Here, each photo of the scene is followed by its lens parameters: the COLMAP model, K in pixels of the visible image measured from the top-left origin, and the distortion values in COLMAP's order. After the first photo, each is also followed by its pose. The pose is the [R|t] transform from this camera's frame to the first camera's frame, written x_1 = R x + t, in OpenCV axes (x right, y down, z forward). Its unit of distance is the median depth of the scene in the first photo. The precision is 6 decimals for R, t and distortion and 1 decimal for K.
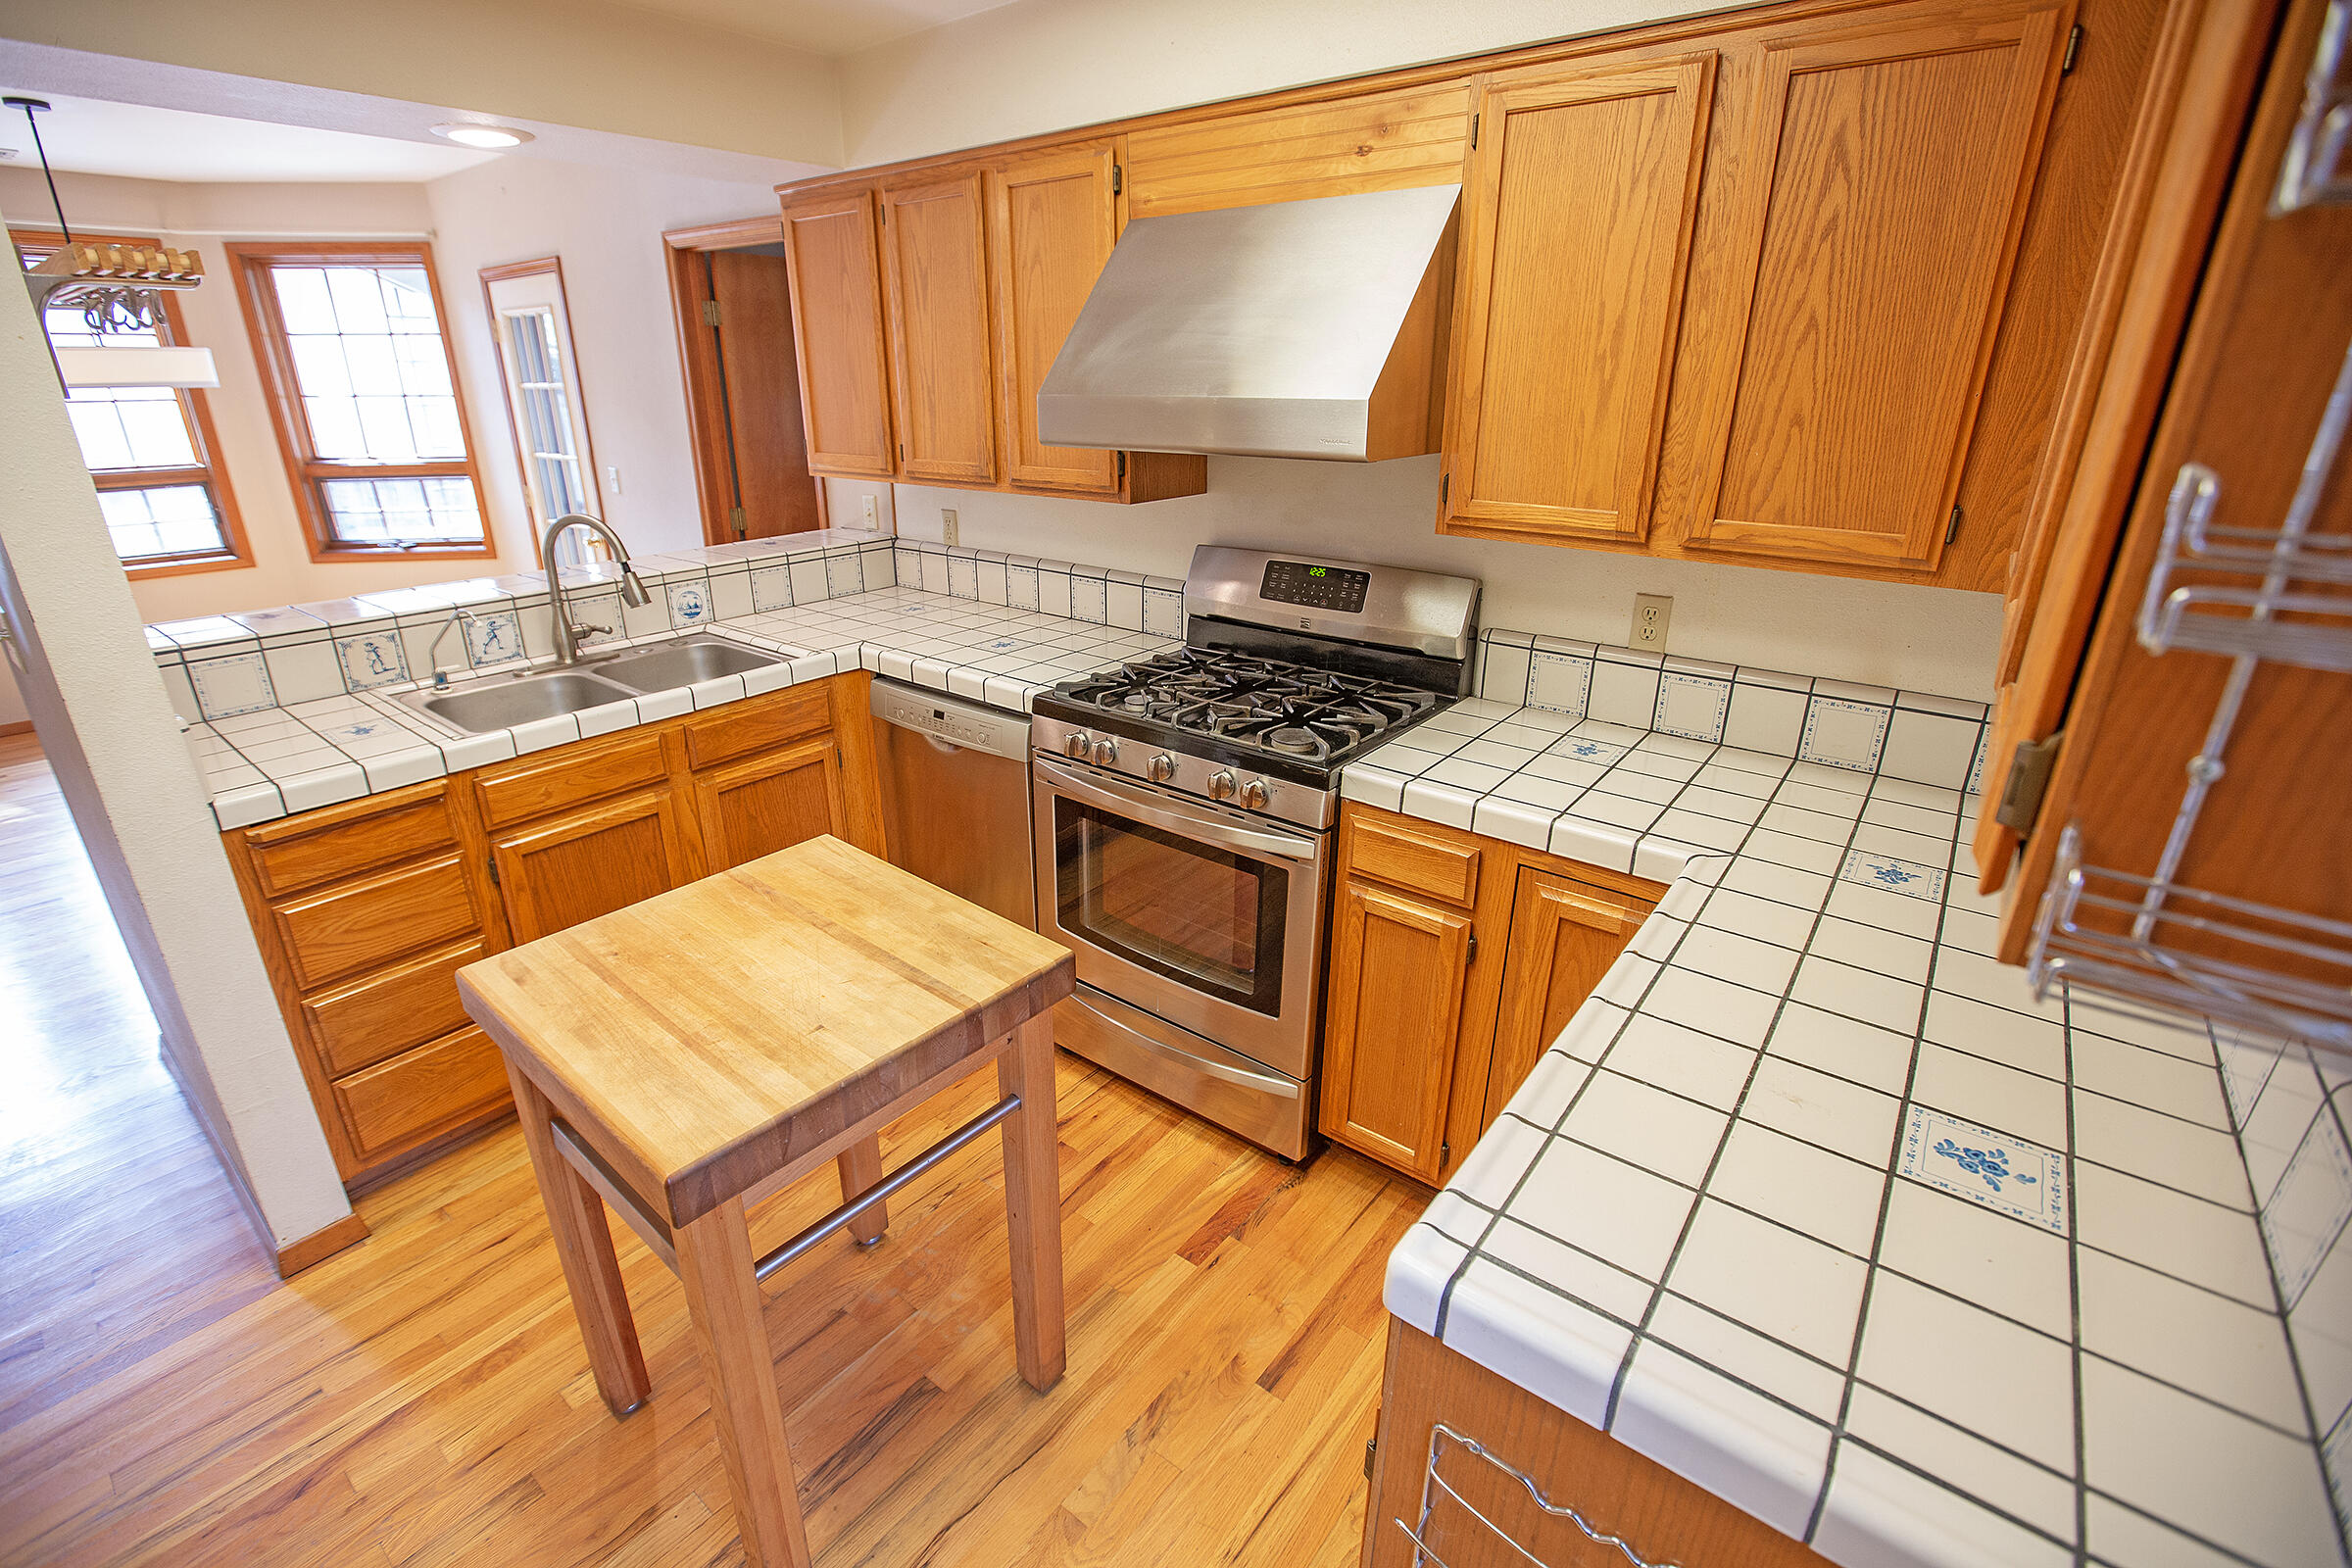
lens RADIAL K [[1053.9, 0, 1170.1], [0, 1053.9, 788.4], [0, 0, 1]] dist [-0.028981, 0.003821]
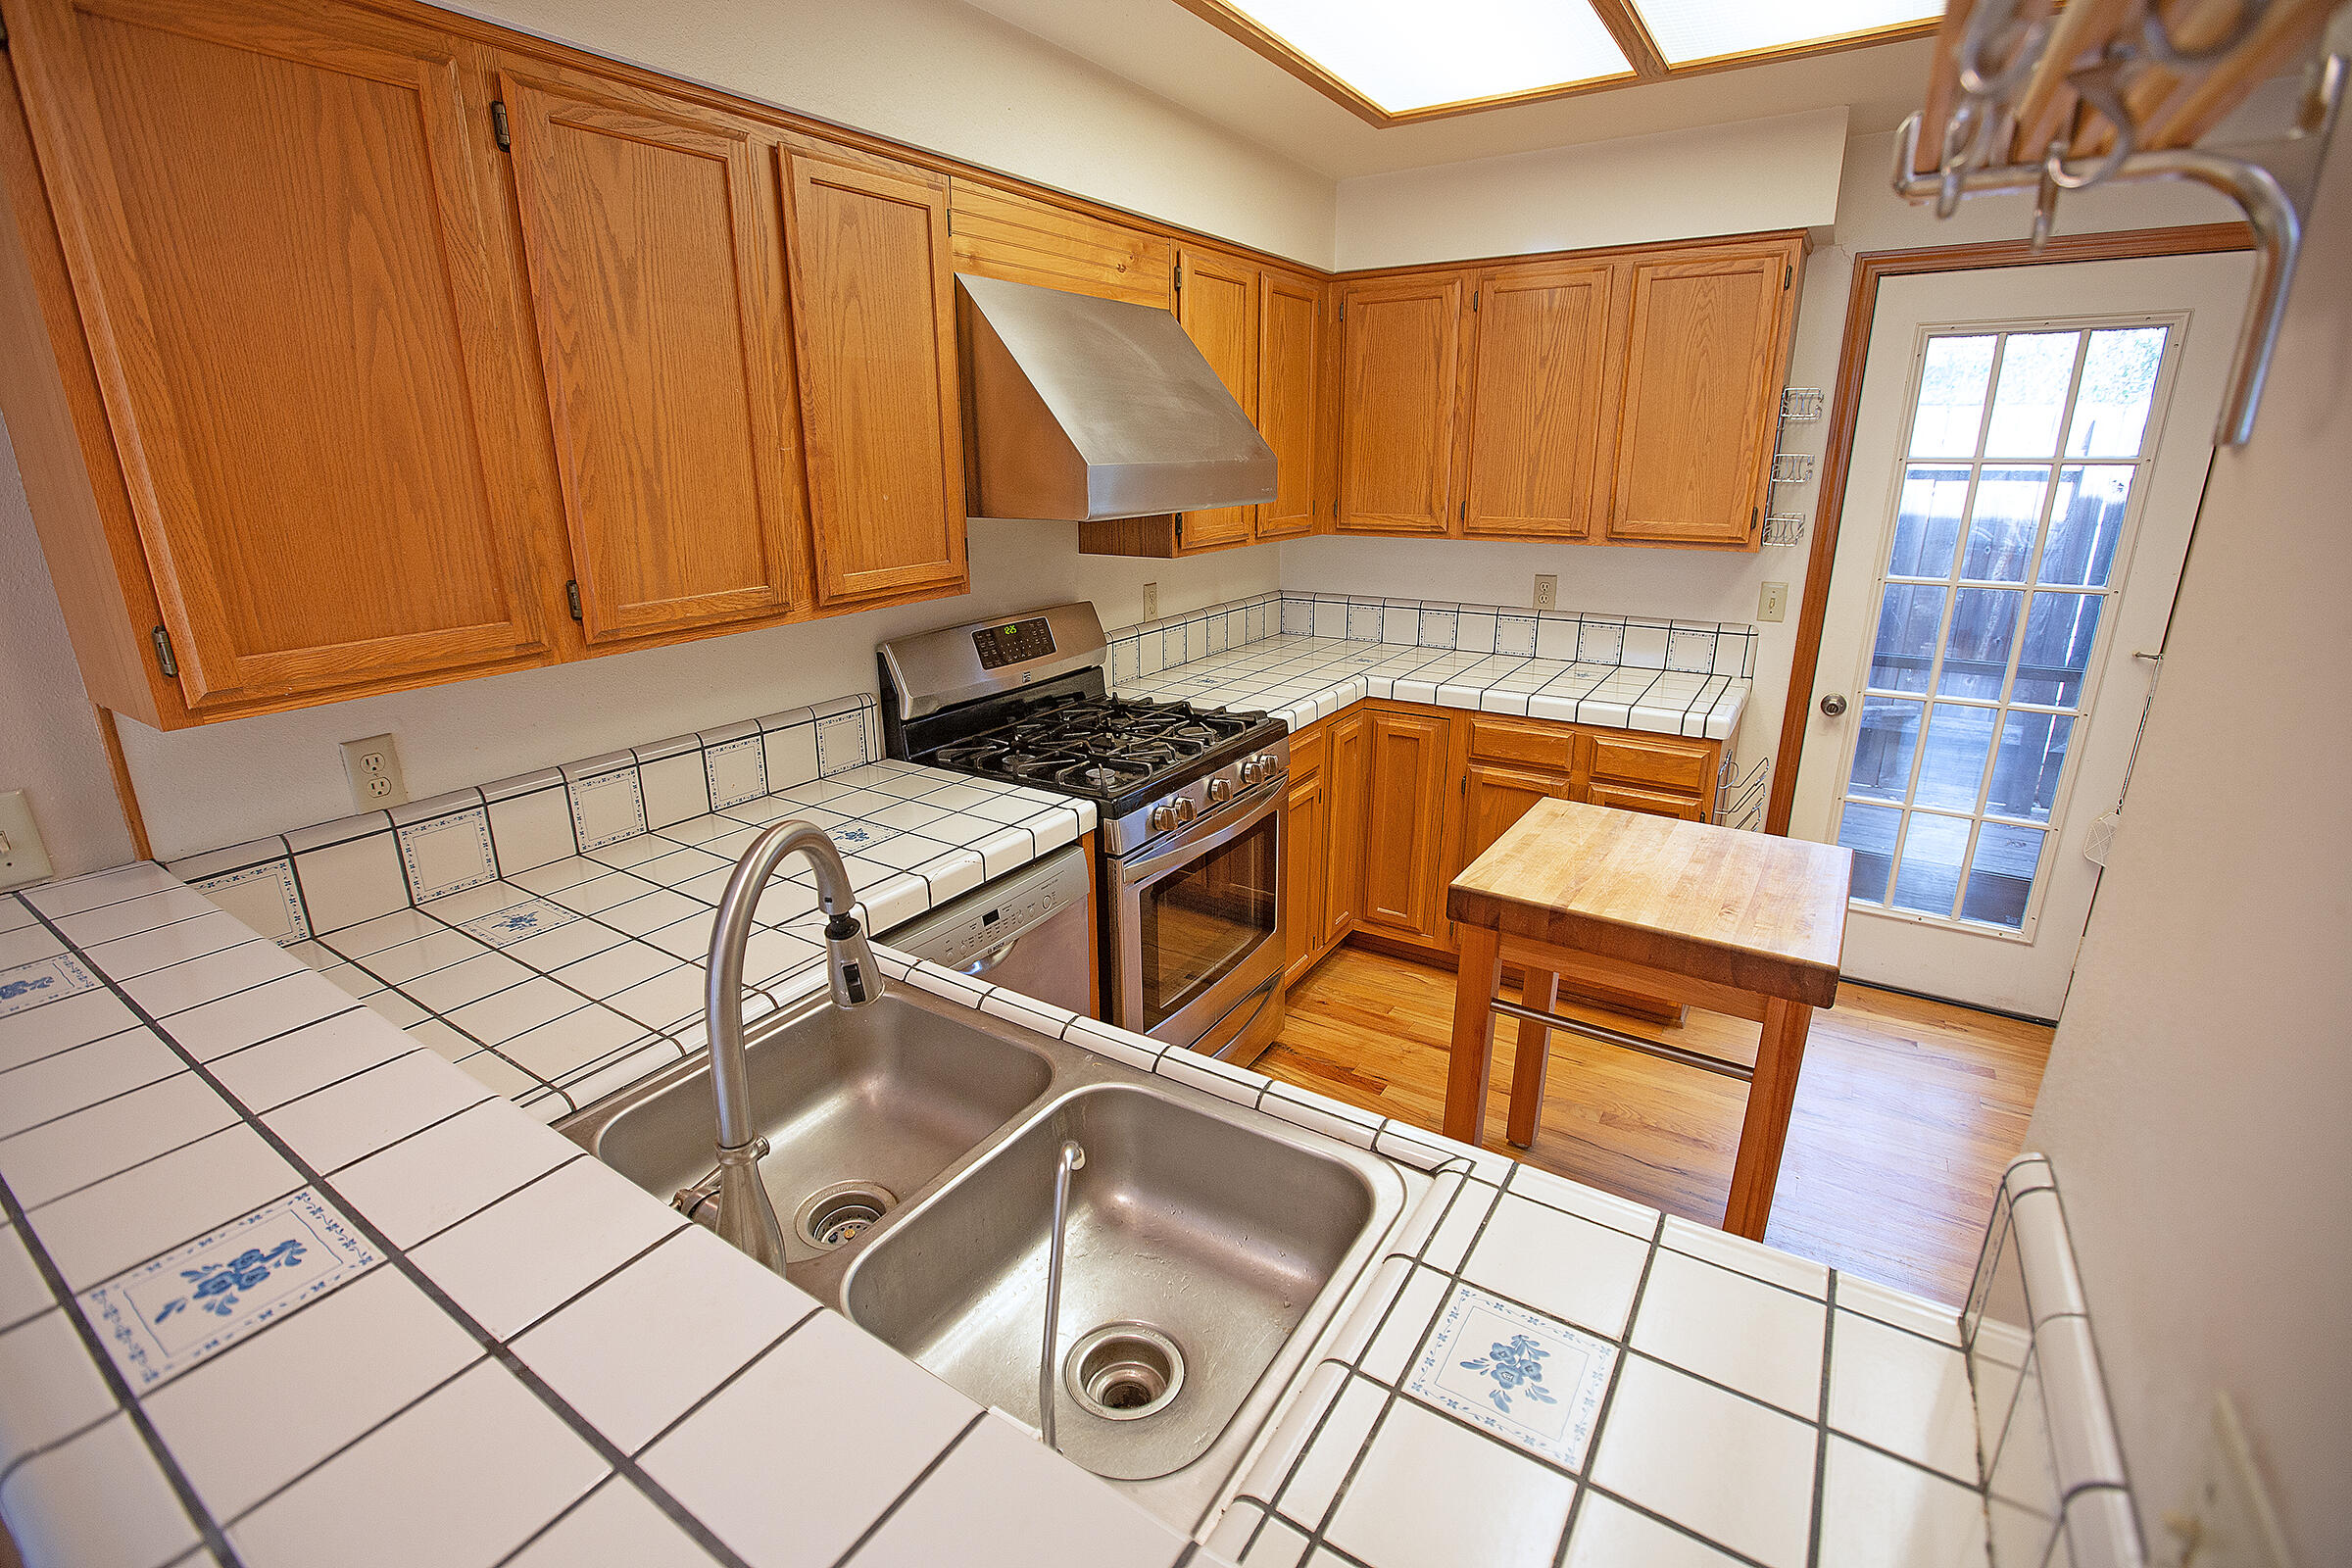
lens RADIAL K [[1053.9, 0, 1147.0], [0, 1053.9, 805.1], [0, 0, 1]] dist [-0.028981, 0.003821]
pose [[-0.092825, -0.324607, 0.941283, -0.906171], [0.370003, 0.866422, 0.335278, -0.349616], [-0.924382, 0.379400, 0.039680, 0.880692]]
